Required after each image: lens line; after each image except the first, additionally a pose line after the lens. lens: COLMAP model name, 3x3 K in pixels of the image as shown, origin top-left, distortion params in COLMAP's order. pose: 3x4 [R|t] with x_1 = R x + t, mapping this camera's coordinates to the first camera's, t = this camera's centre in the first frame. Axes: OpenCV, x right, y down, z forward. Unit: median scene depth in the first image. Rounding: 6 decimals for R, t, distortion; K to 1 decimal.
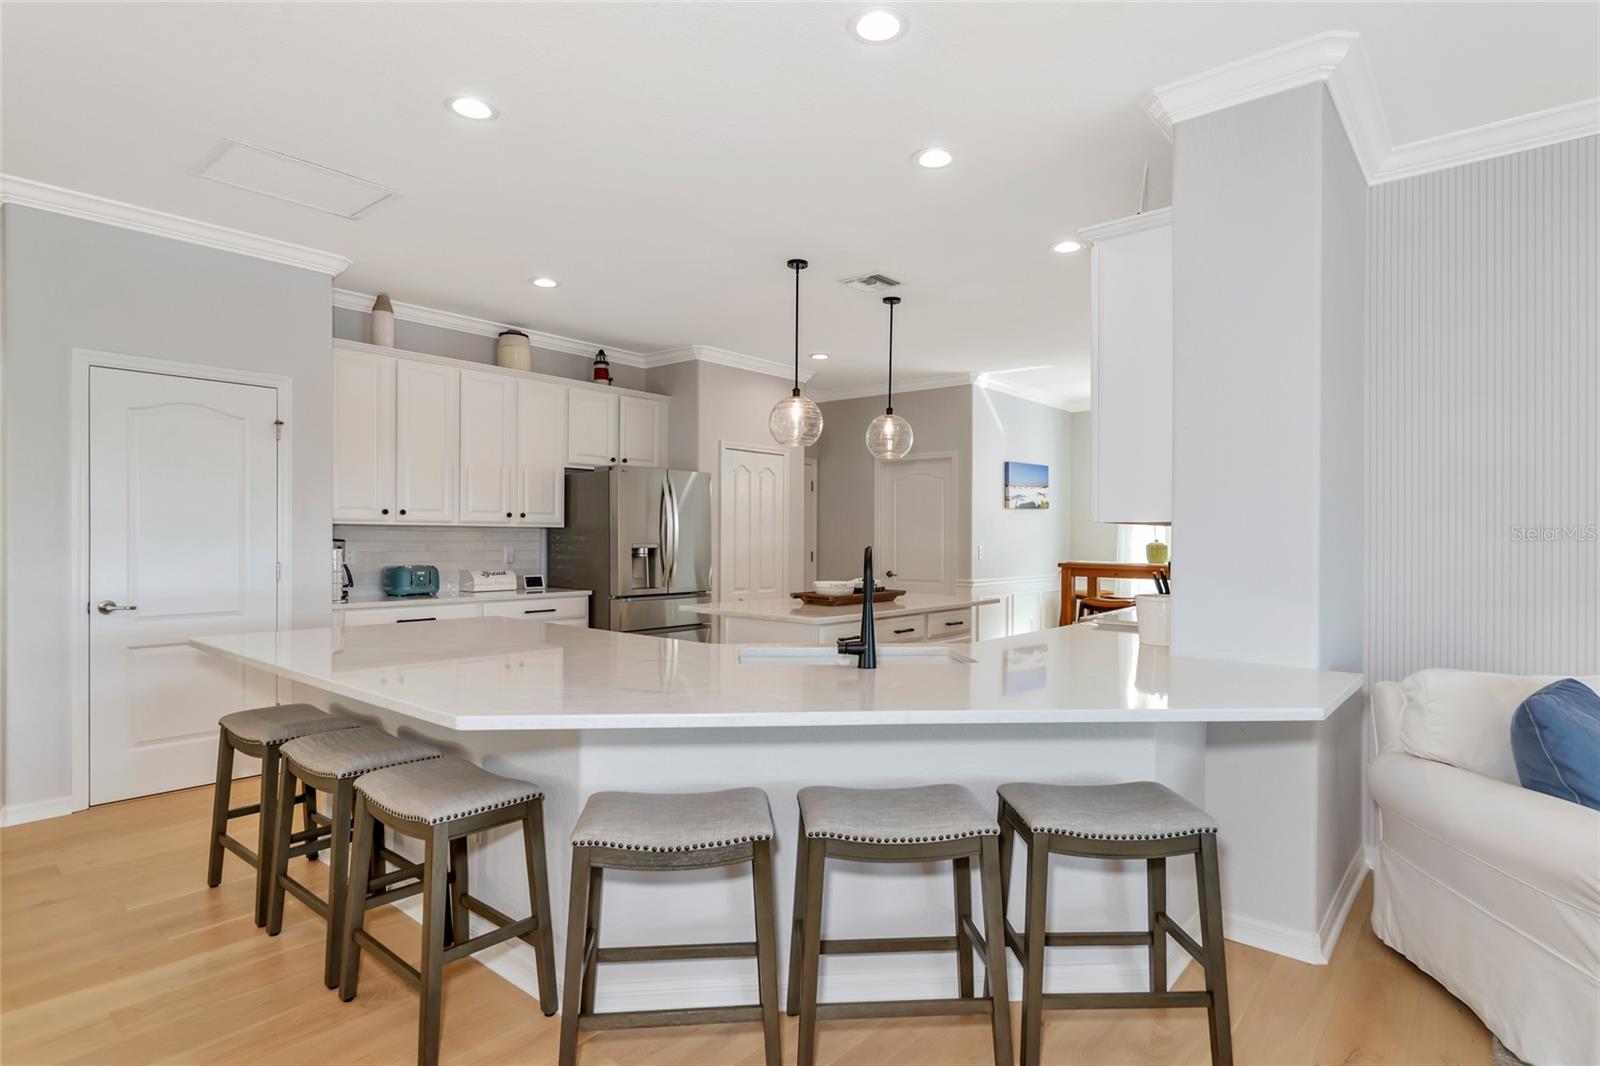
lens RADIAL K [[819.5, 0, 800.0], [0, 819.5, 533.0], [0, 0, 1]] dist [0.000054, -0.000044]
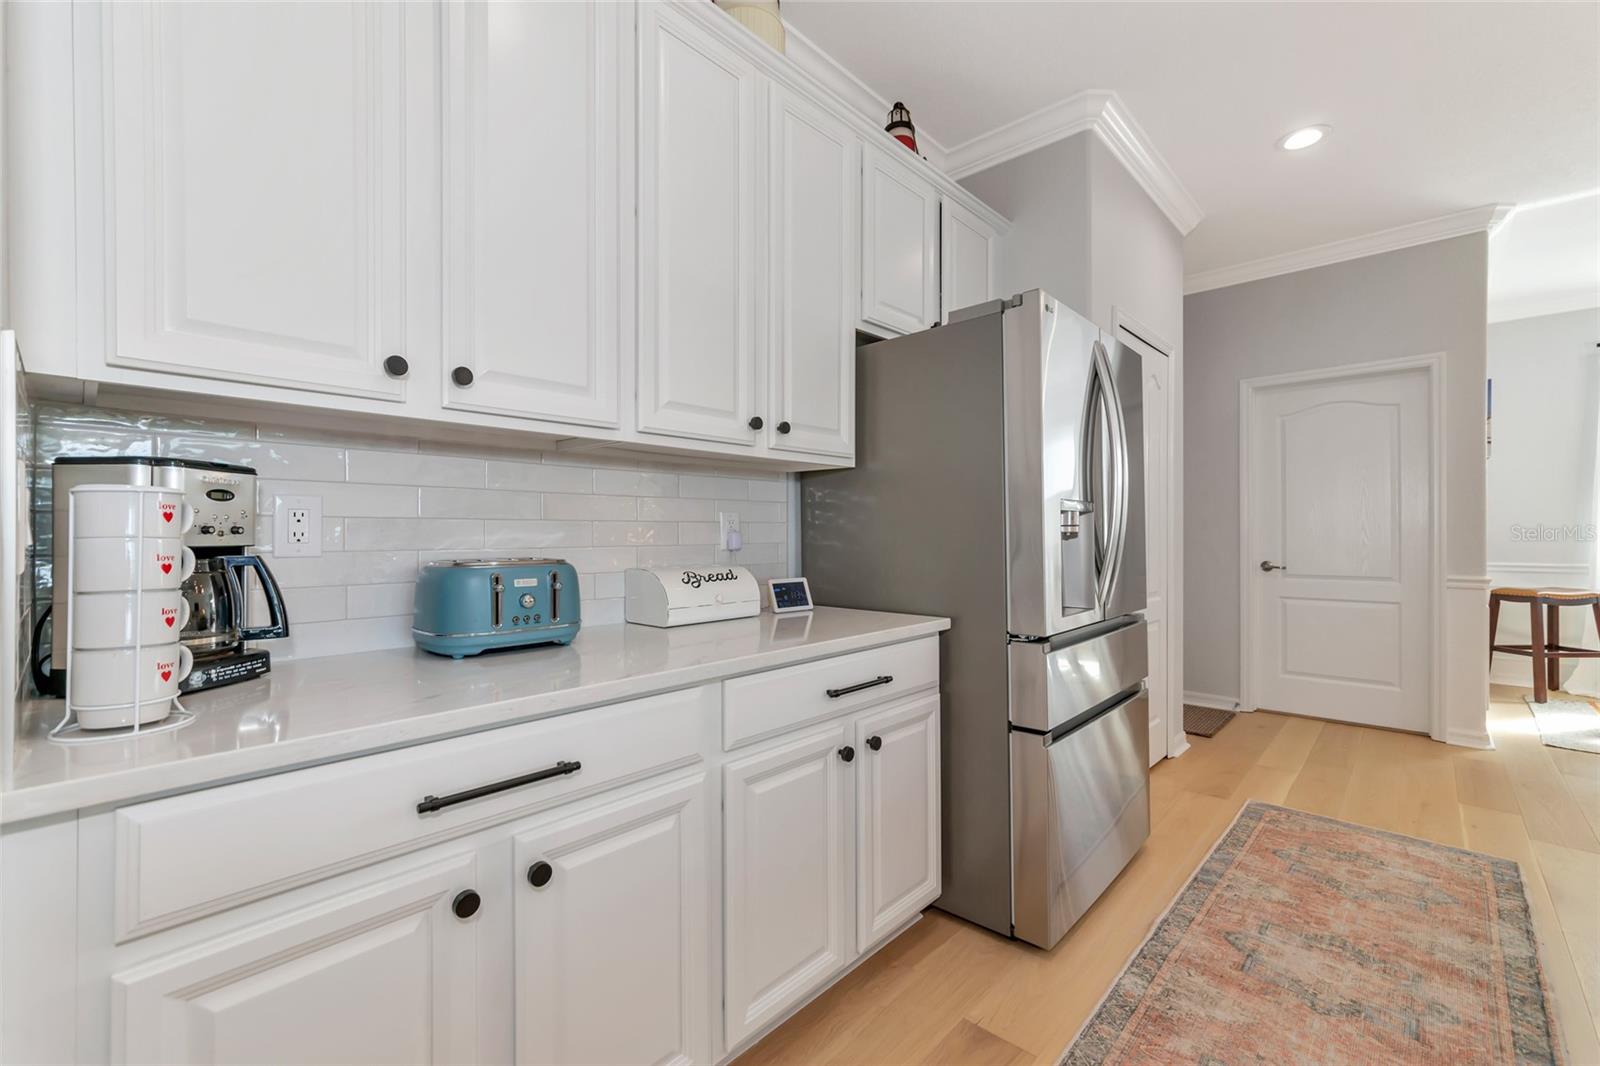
lens RADIAL K [[655.3, 0, 800.0], [0, 655.3, 533.0], [0, 0, 1]] dist [0.000727, 0.000230]
pose [[0.998603, -0.004925, -0.052602, -0.316238], [0.005358, 0.999953, 0.008091, 0.025980], [0.052560, -0.008361, 0.998583, 0.692760]]
